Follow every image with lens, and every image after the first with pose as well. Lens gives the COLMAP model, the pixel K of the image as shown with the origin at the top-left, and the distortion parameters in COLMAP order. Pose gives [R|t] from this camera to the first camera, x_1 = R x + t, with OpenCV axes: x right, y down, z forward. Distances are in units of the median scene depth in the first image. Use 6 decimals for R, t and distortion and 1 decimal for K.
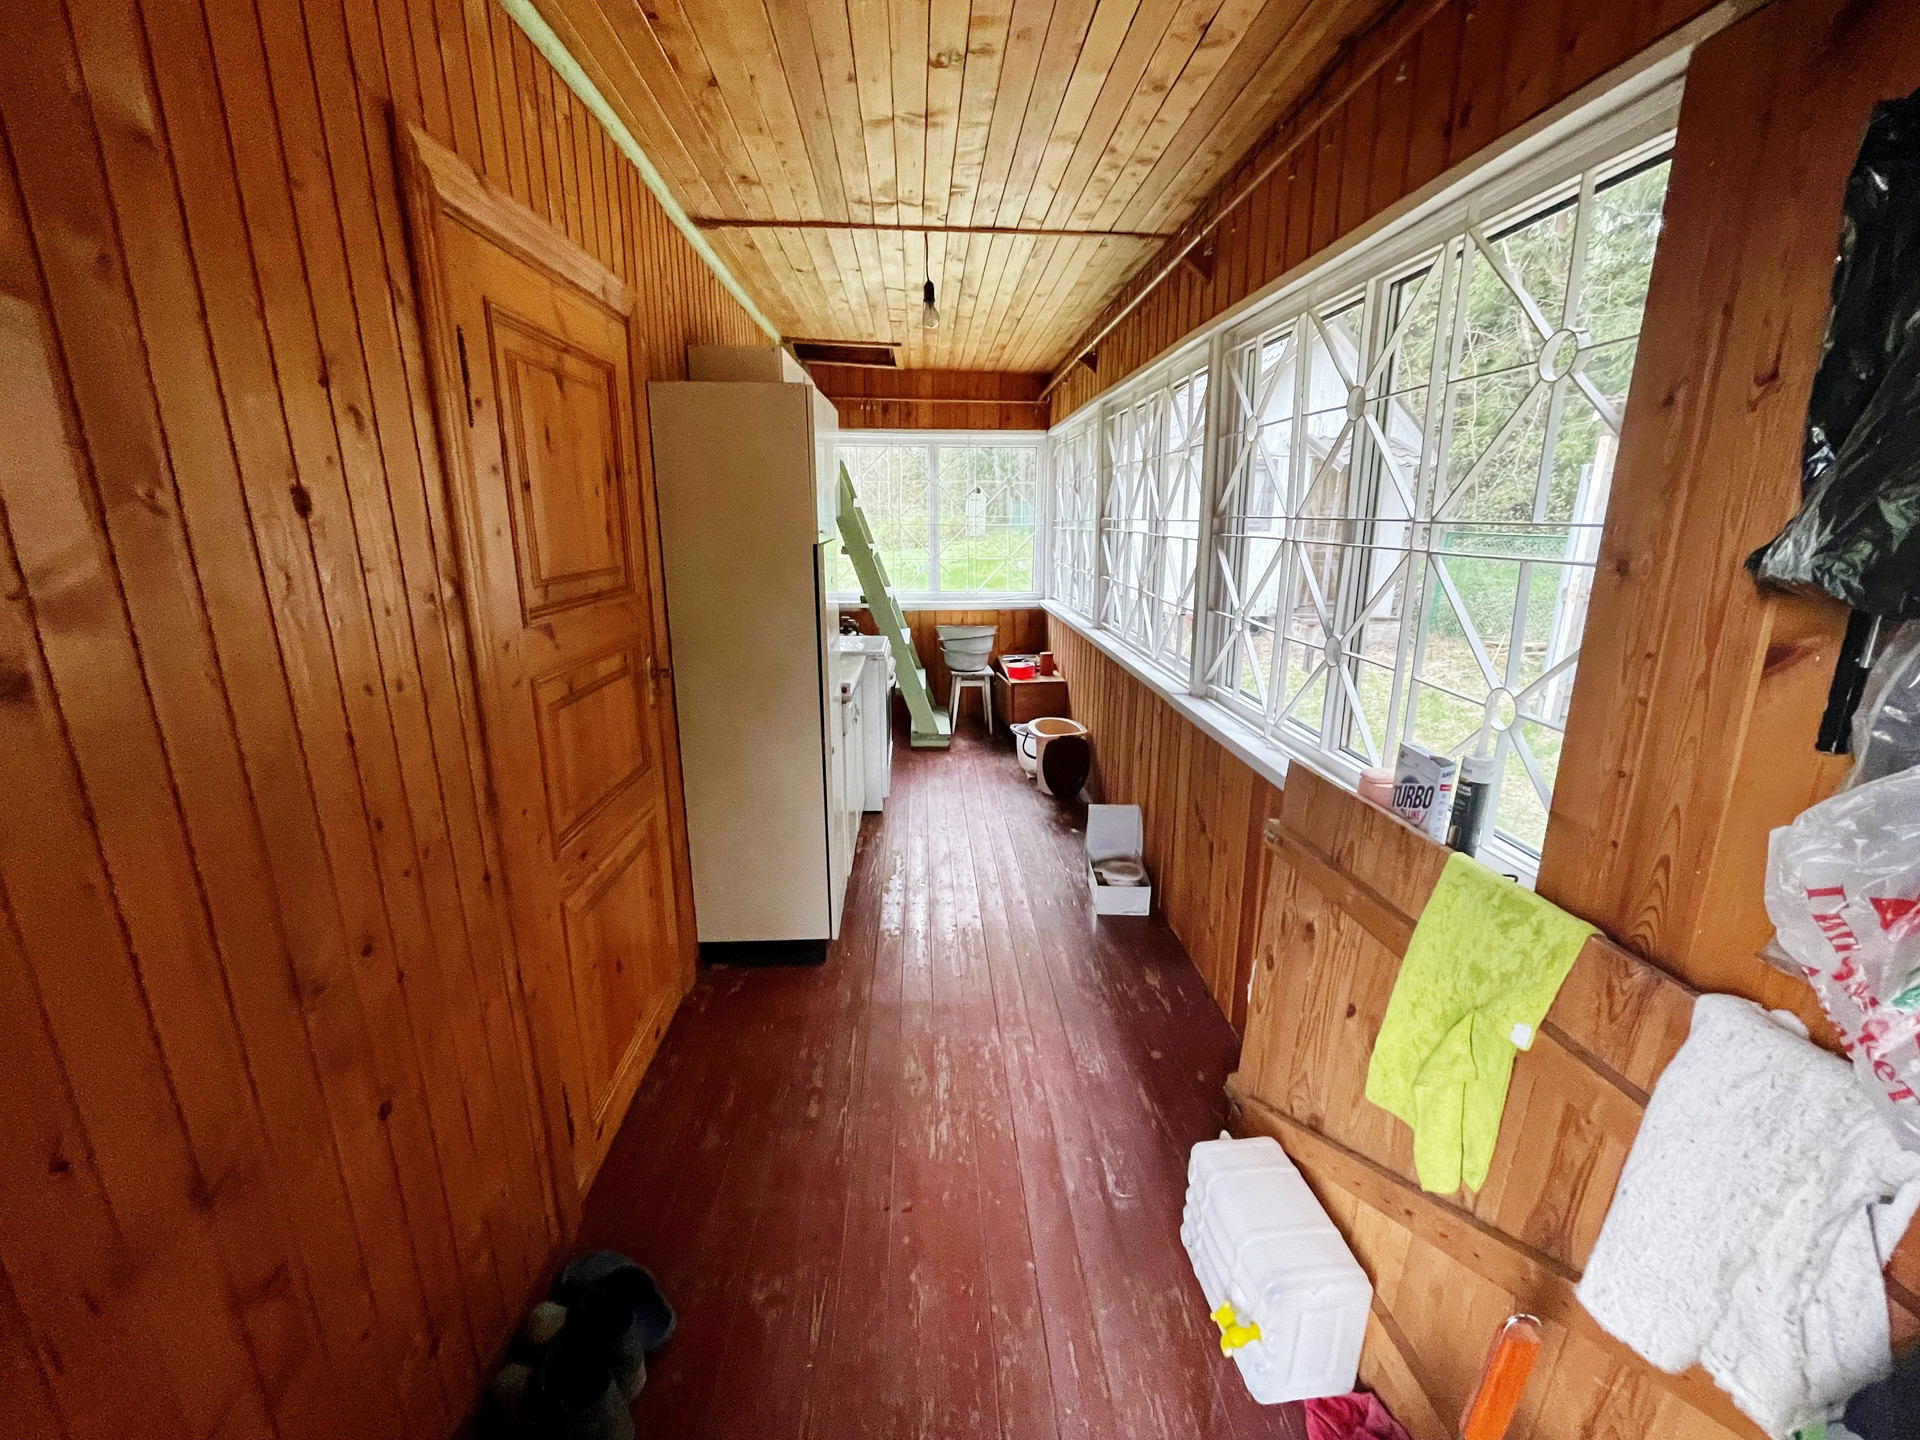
lens RADIAL K [[780.0, 0, 960.6], [0, 780.0, 721.6], [0, 0, 1]] dist [-0.002812, -0.001027]
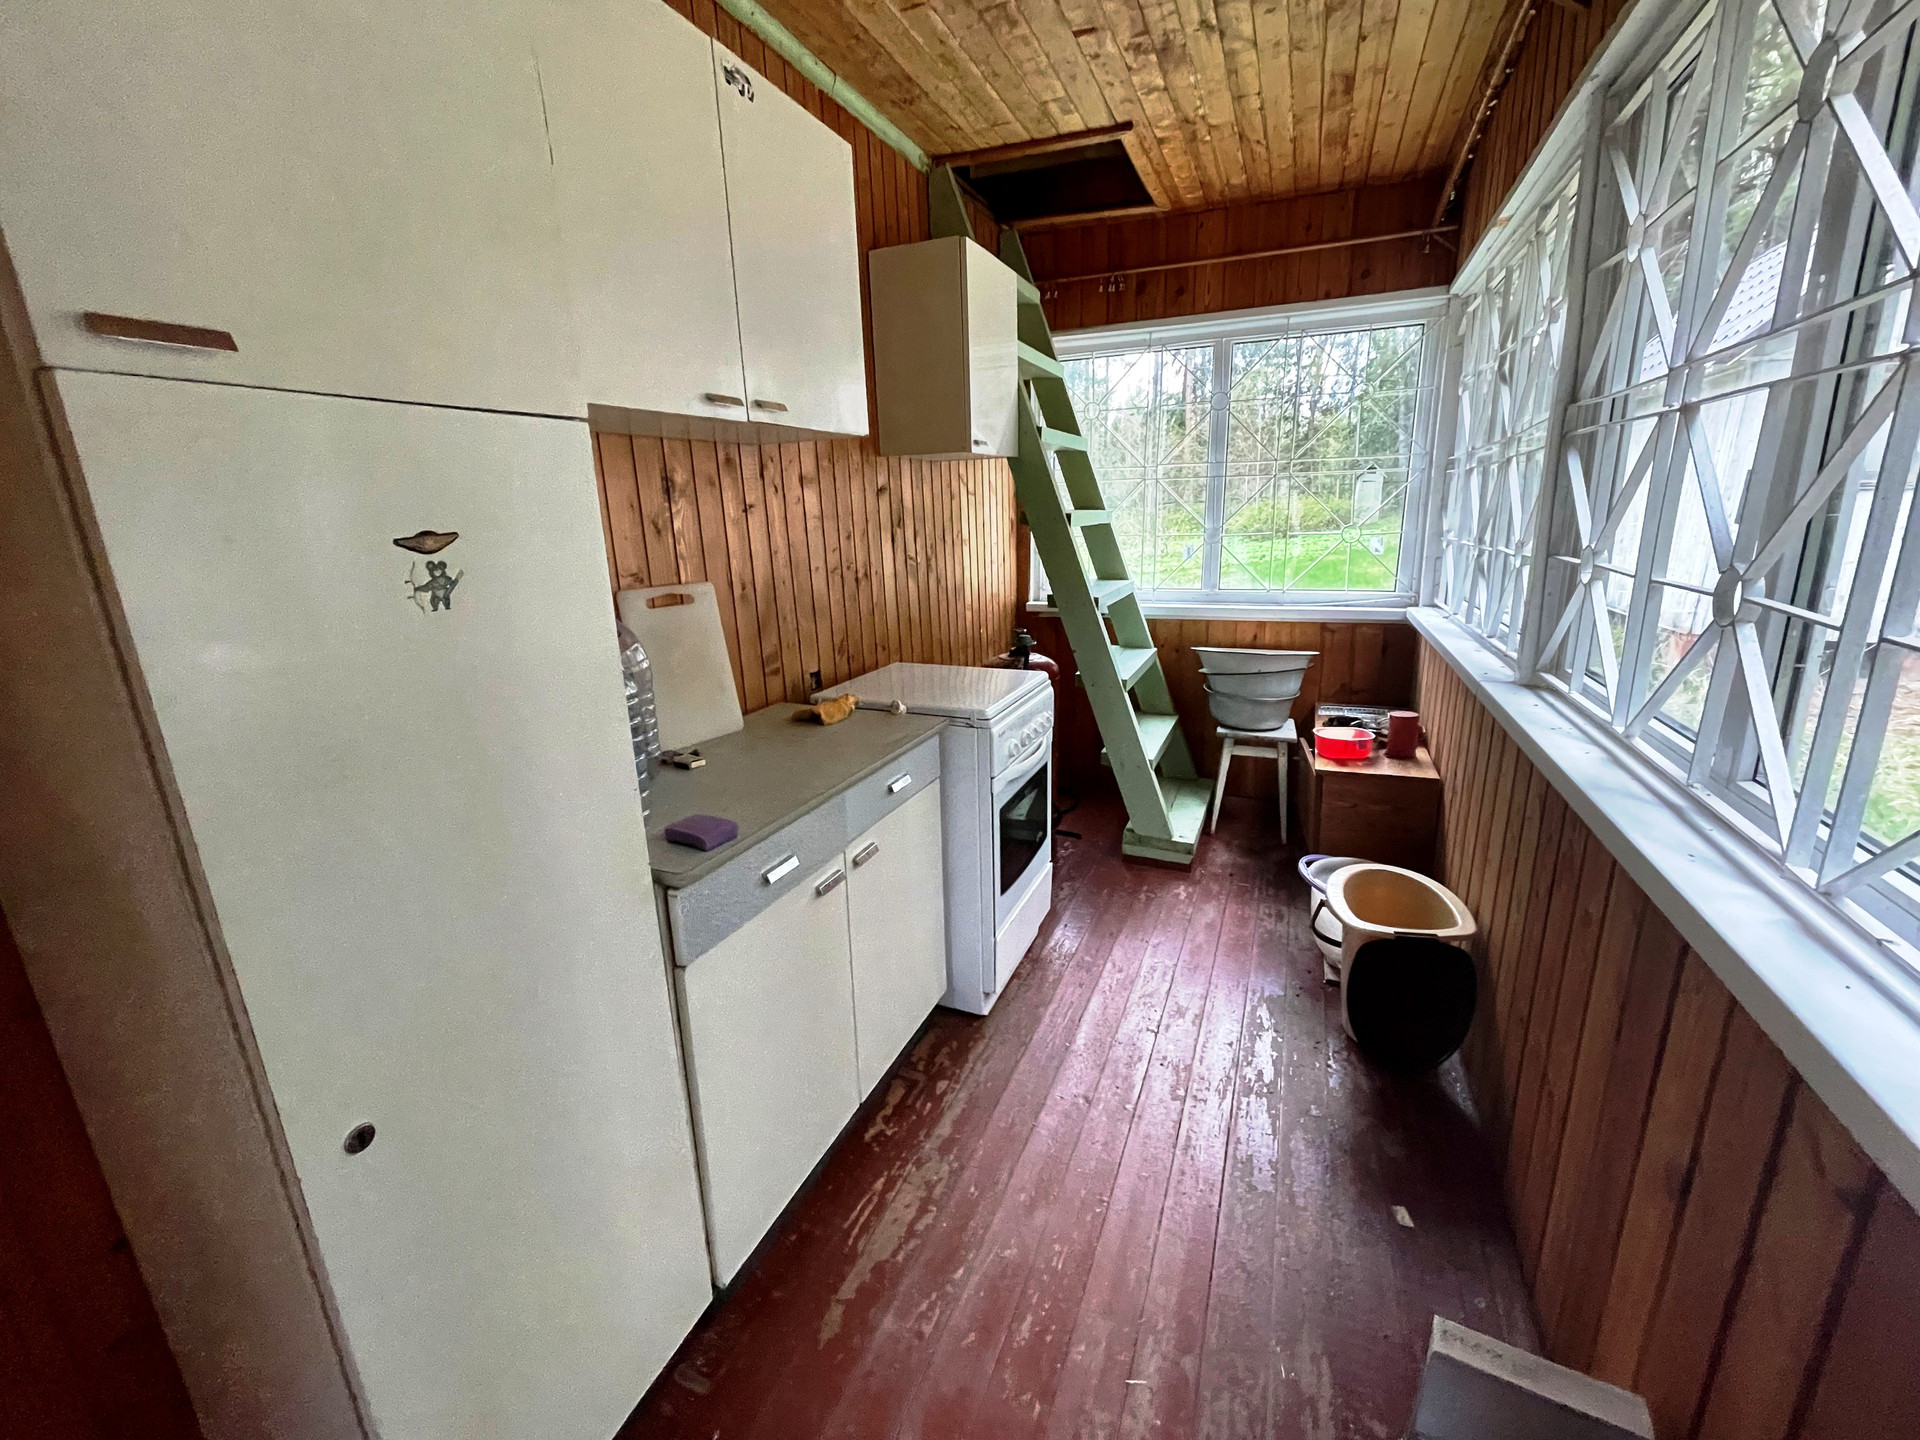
lens RADIAL K [[780.0, 0, 962.3], [0, 780.0, 702.9], [0, 0, 1]] dist [-0.002812, -0.001027]
pose [[0.896133, 0.083285, -0.435901, 0.071302], [-0.090825, 0.995861, 0.003554, -0.069175], [0.434392, 0.036406, 0.899988, 0.411623]]
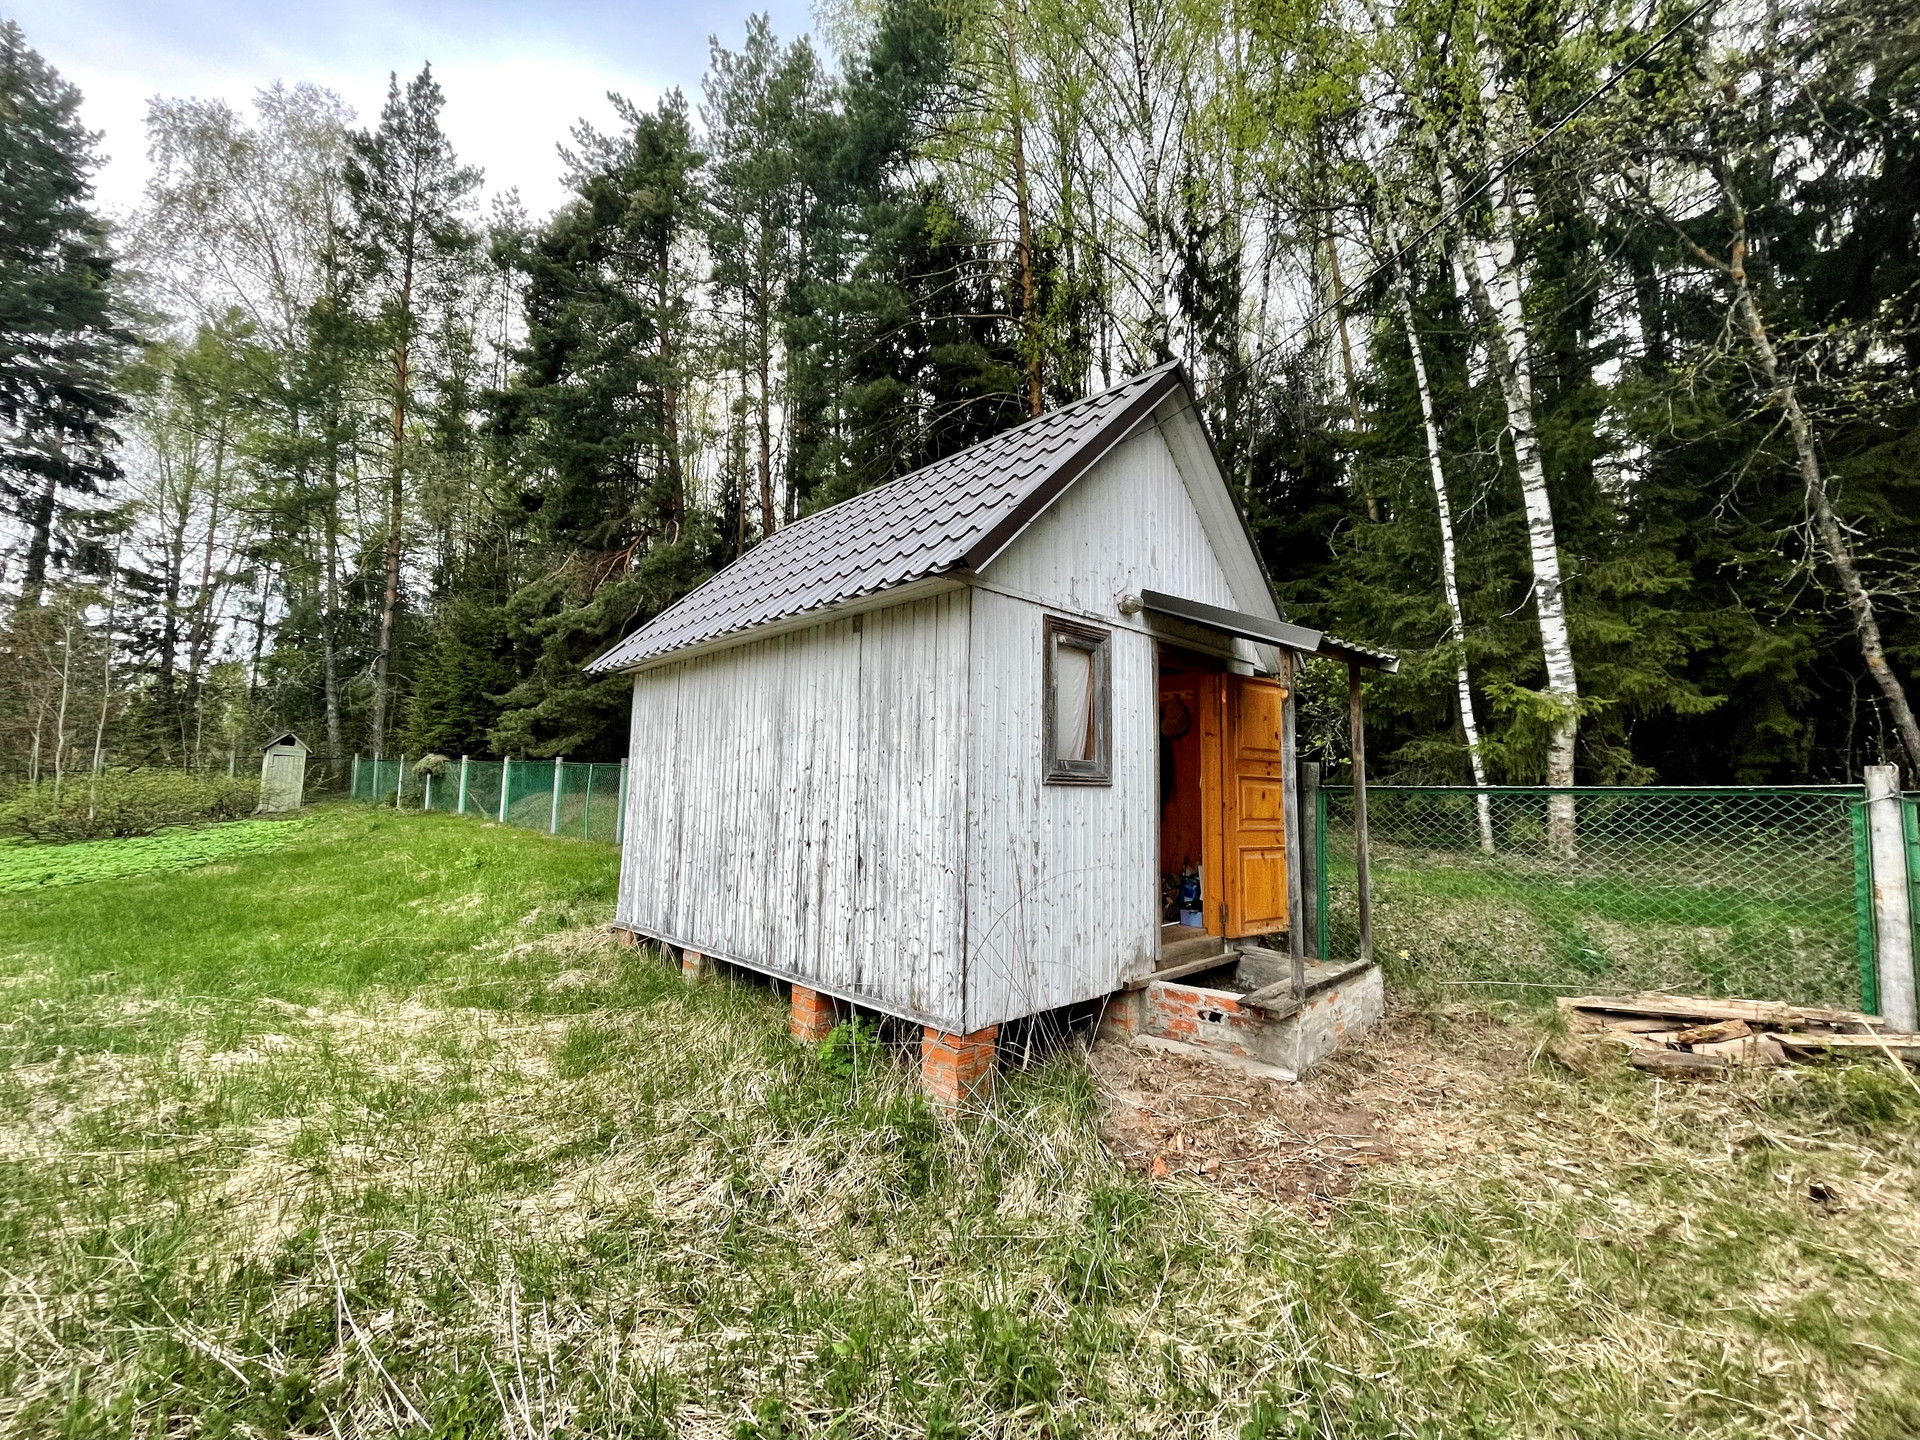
lens RADIAL K [[780.0, 0, 966.6], [0, 780.0, 718.2], [0, 0, 1]] dist [-0.002812, -0.001027]
pose [[0.748706, 0.065616, 0.659646, 0.075336], [0.166267, 0.944693, -0.282685, -0.115879], [-0.641712, 0.321325, 0.696388, 0.591944]]
